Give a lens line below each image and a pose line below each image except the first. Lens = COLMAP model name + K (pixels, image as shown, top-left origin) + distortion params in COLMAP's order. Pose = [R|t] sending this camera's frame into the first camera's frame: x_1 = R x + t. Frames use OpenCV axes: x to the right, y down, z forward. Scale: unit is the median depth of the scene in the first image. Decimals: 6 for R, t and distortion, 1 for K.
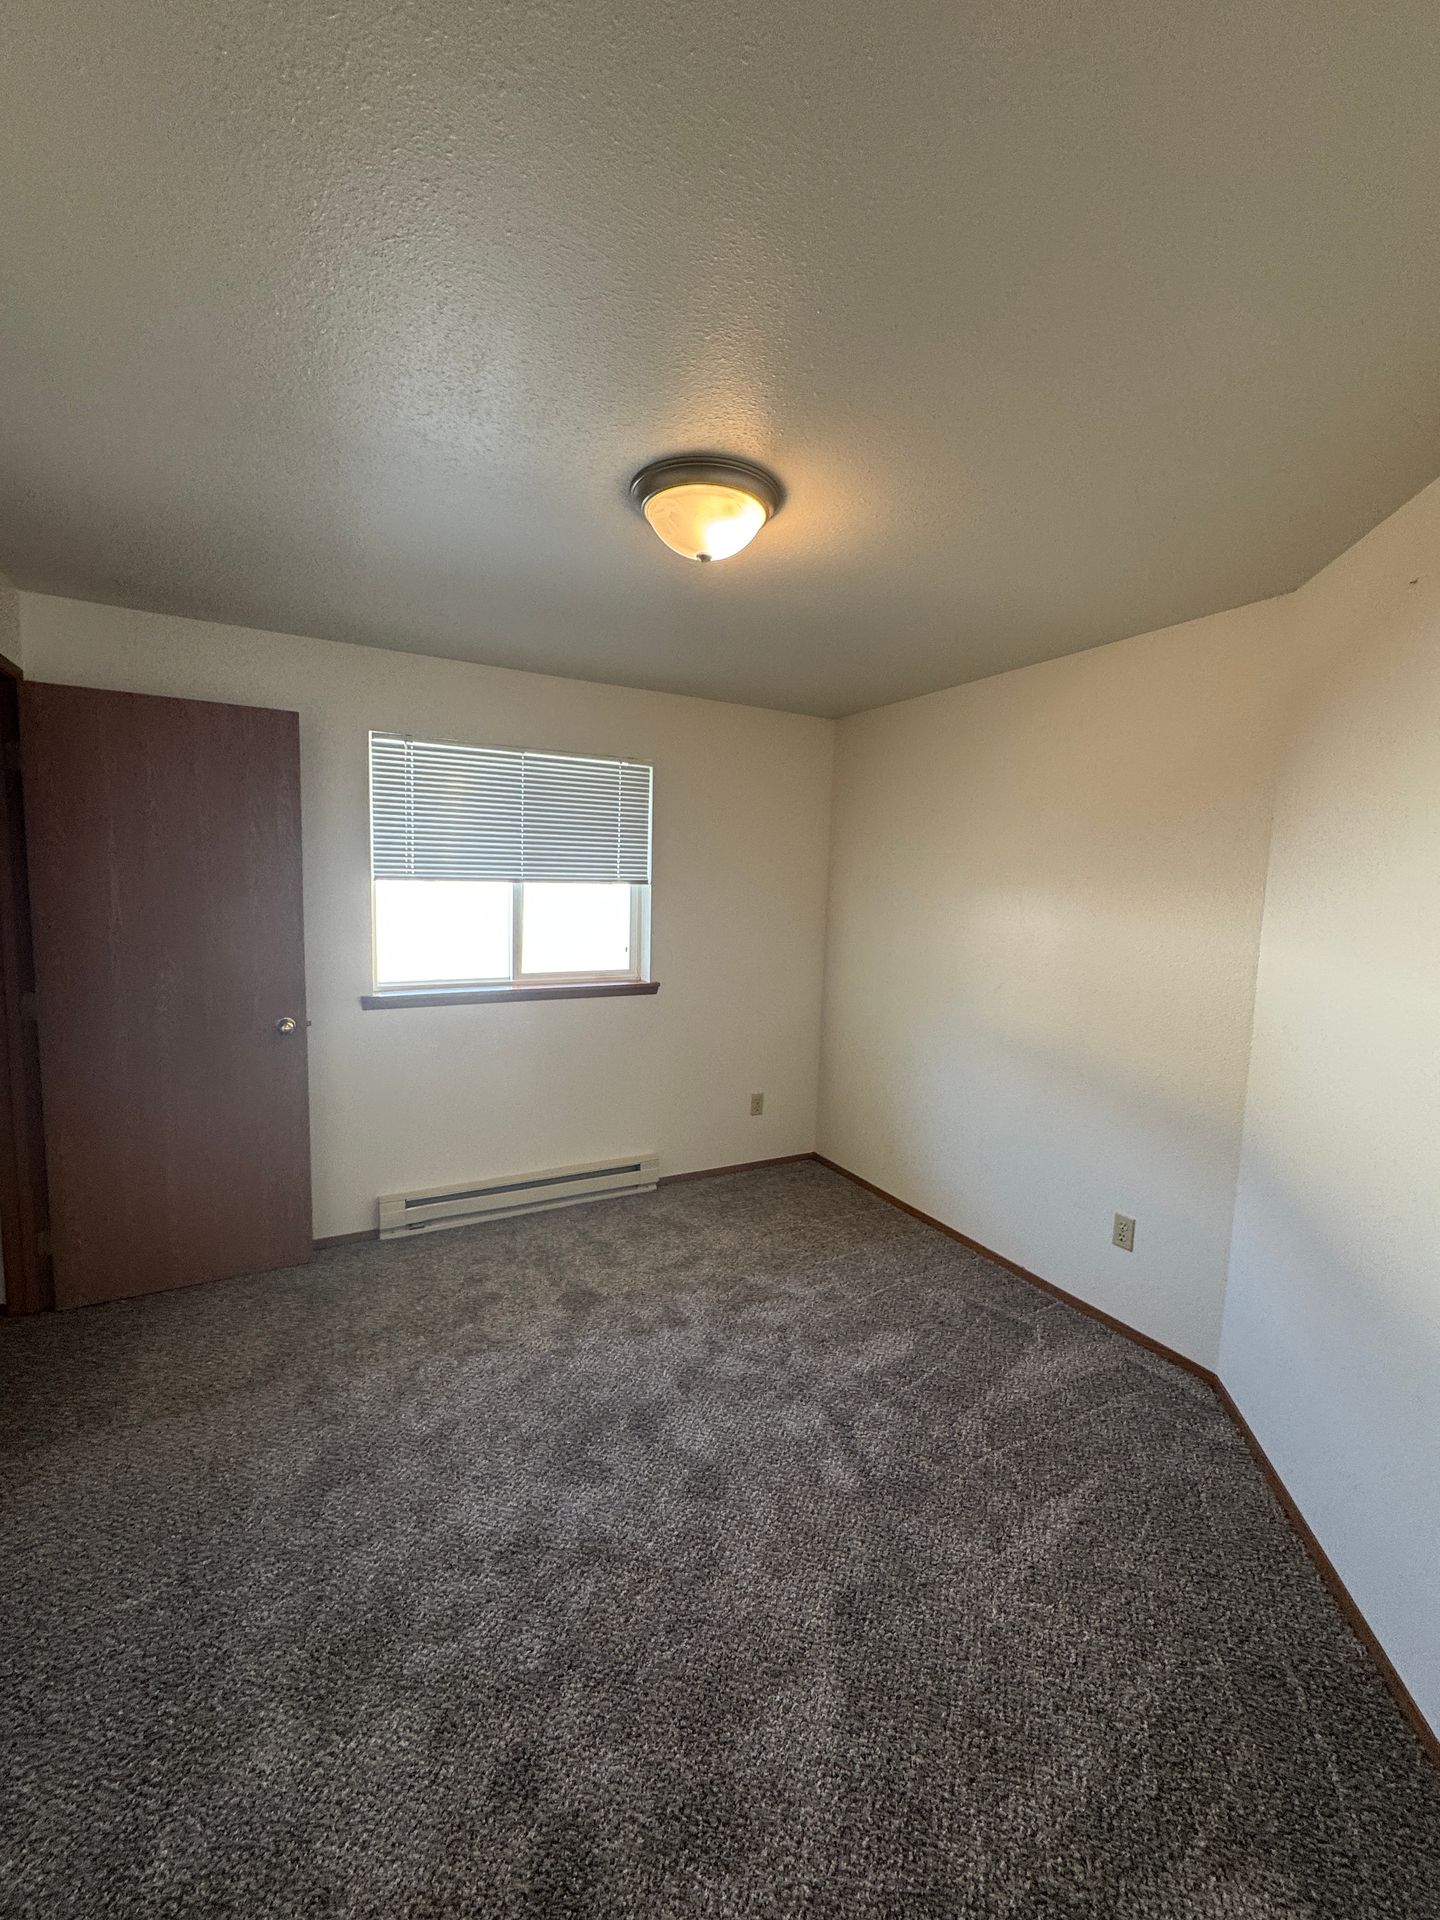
lens RADIAL K [[772.4, 0, 720.0], [0, 772.4, 960.0], [0, 0, 1]] dist [0.001416, 0.000195]
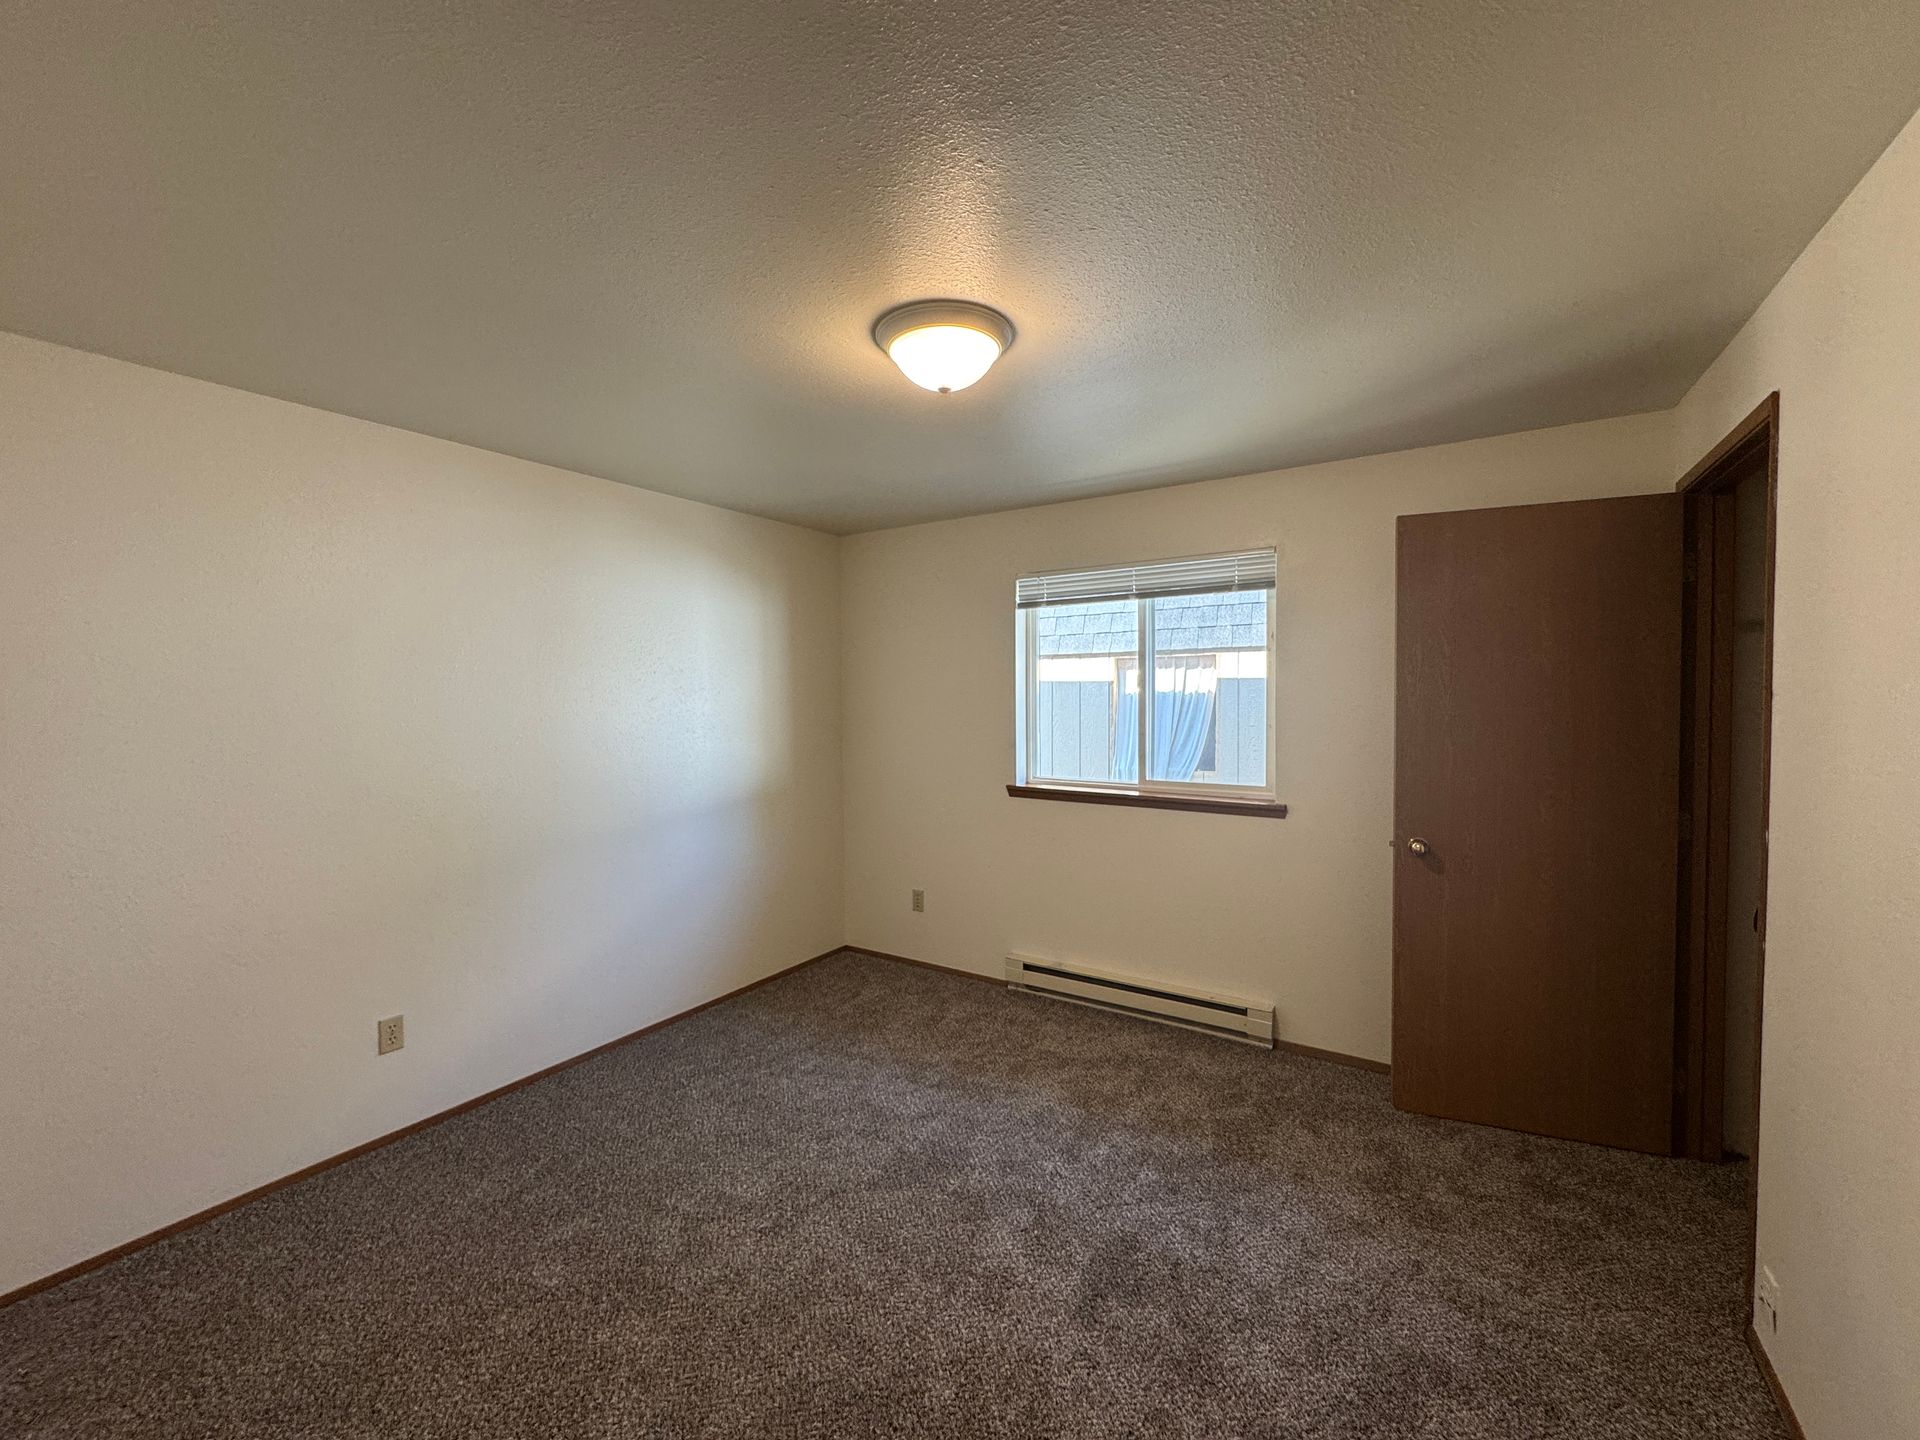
lens RADIAL K [[772.4, 0, 960.0], [0, 772.4, 720.0], [0, 0, 1]] dist [0.001416, 0.000195]
pose [[0.495535, 0.005597, -0.868570, 0.567654], [-0.067372, 0.997214, -0.032011, -0.013842], [0.865971, 0.074380, 0.494532, 0.306608]]
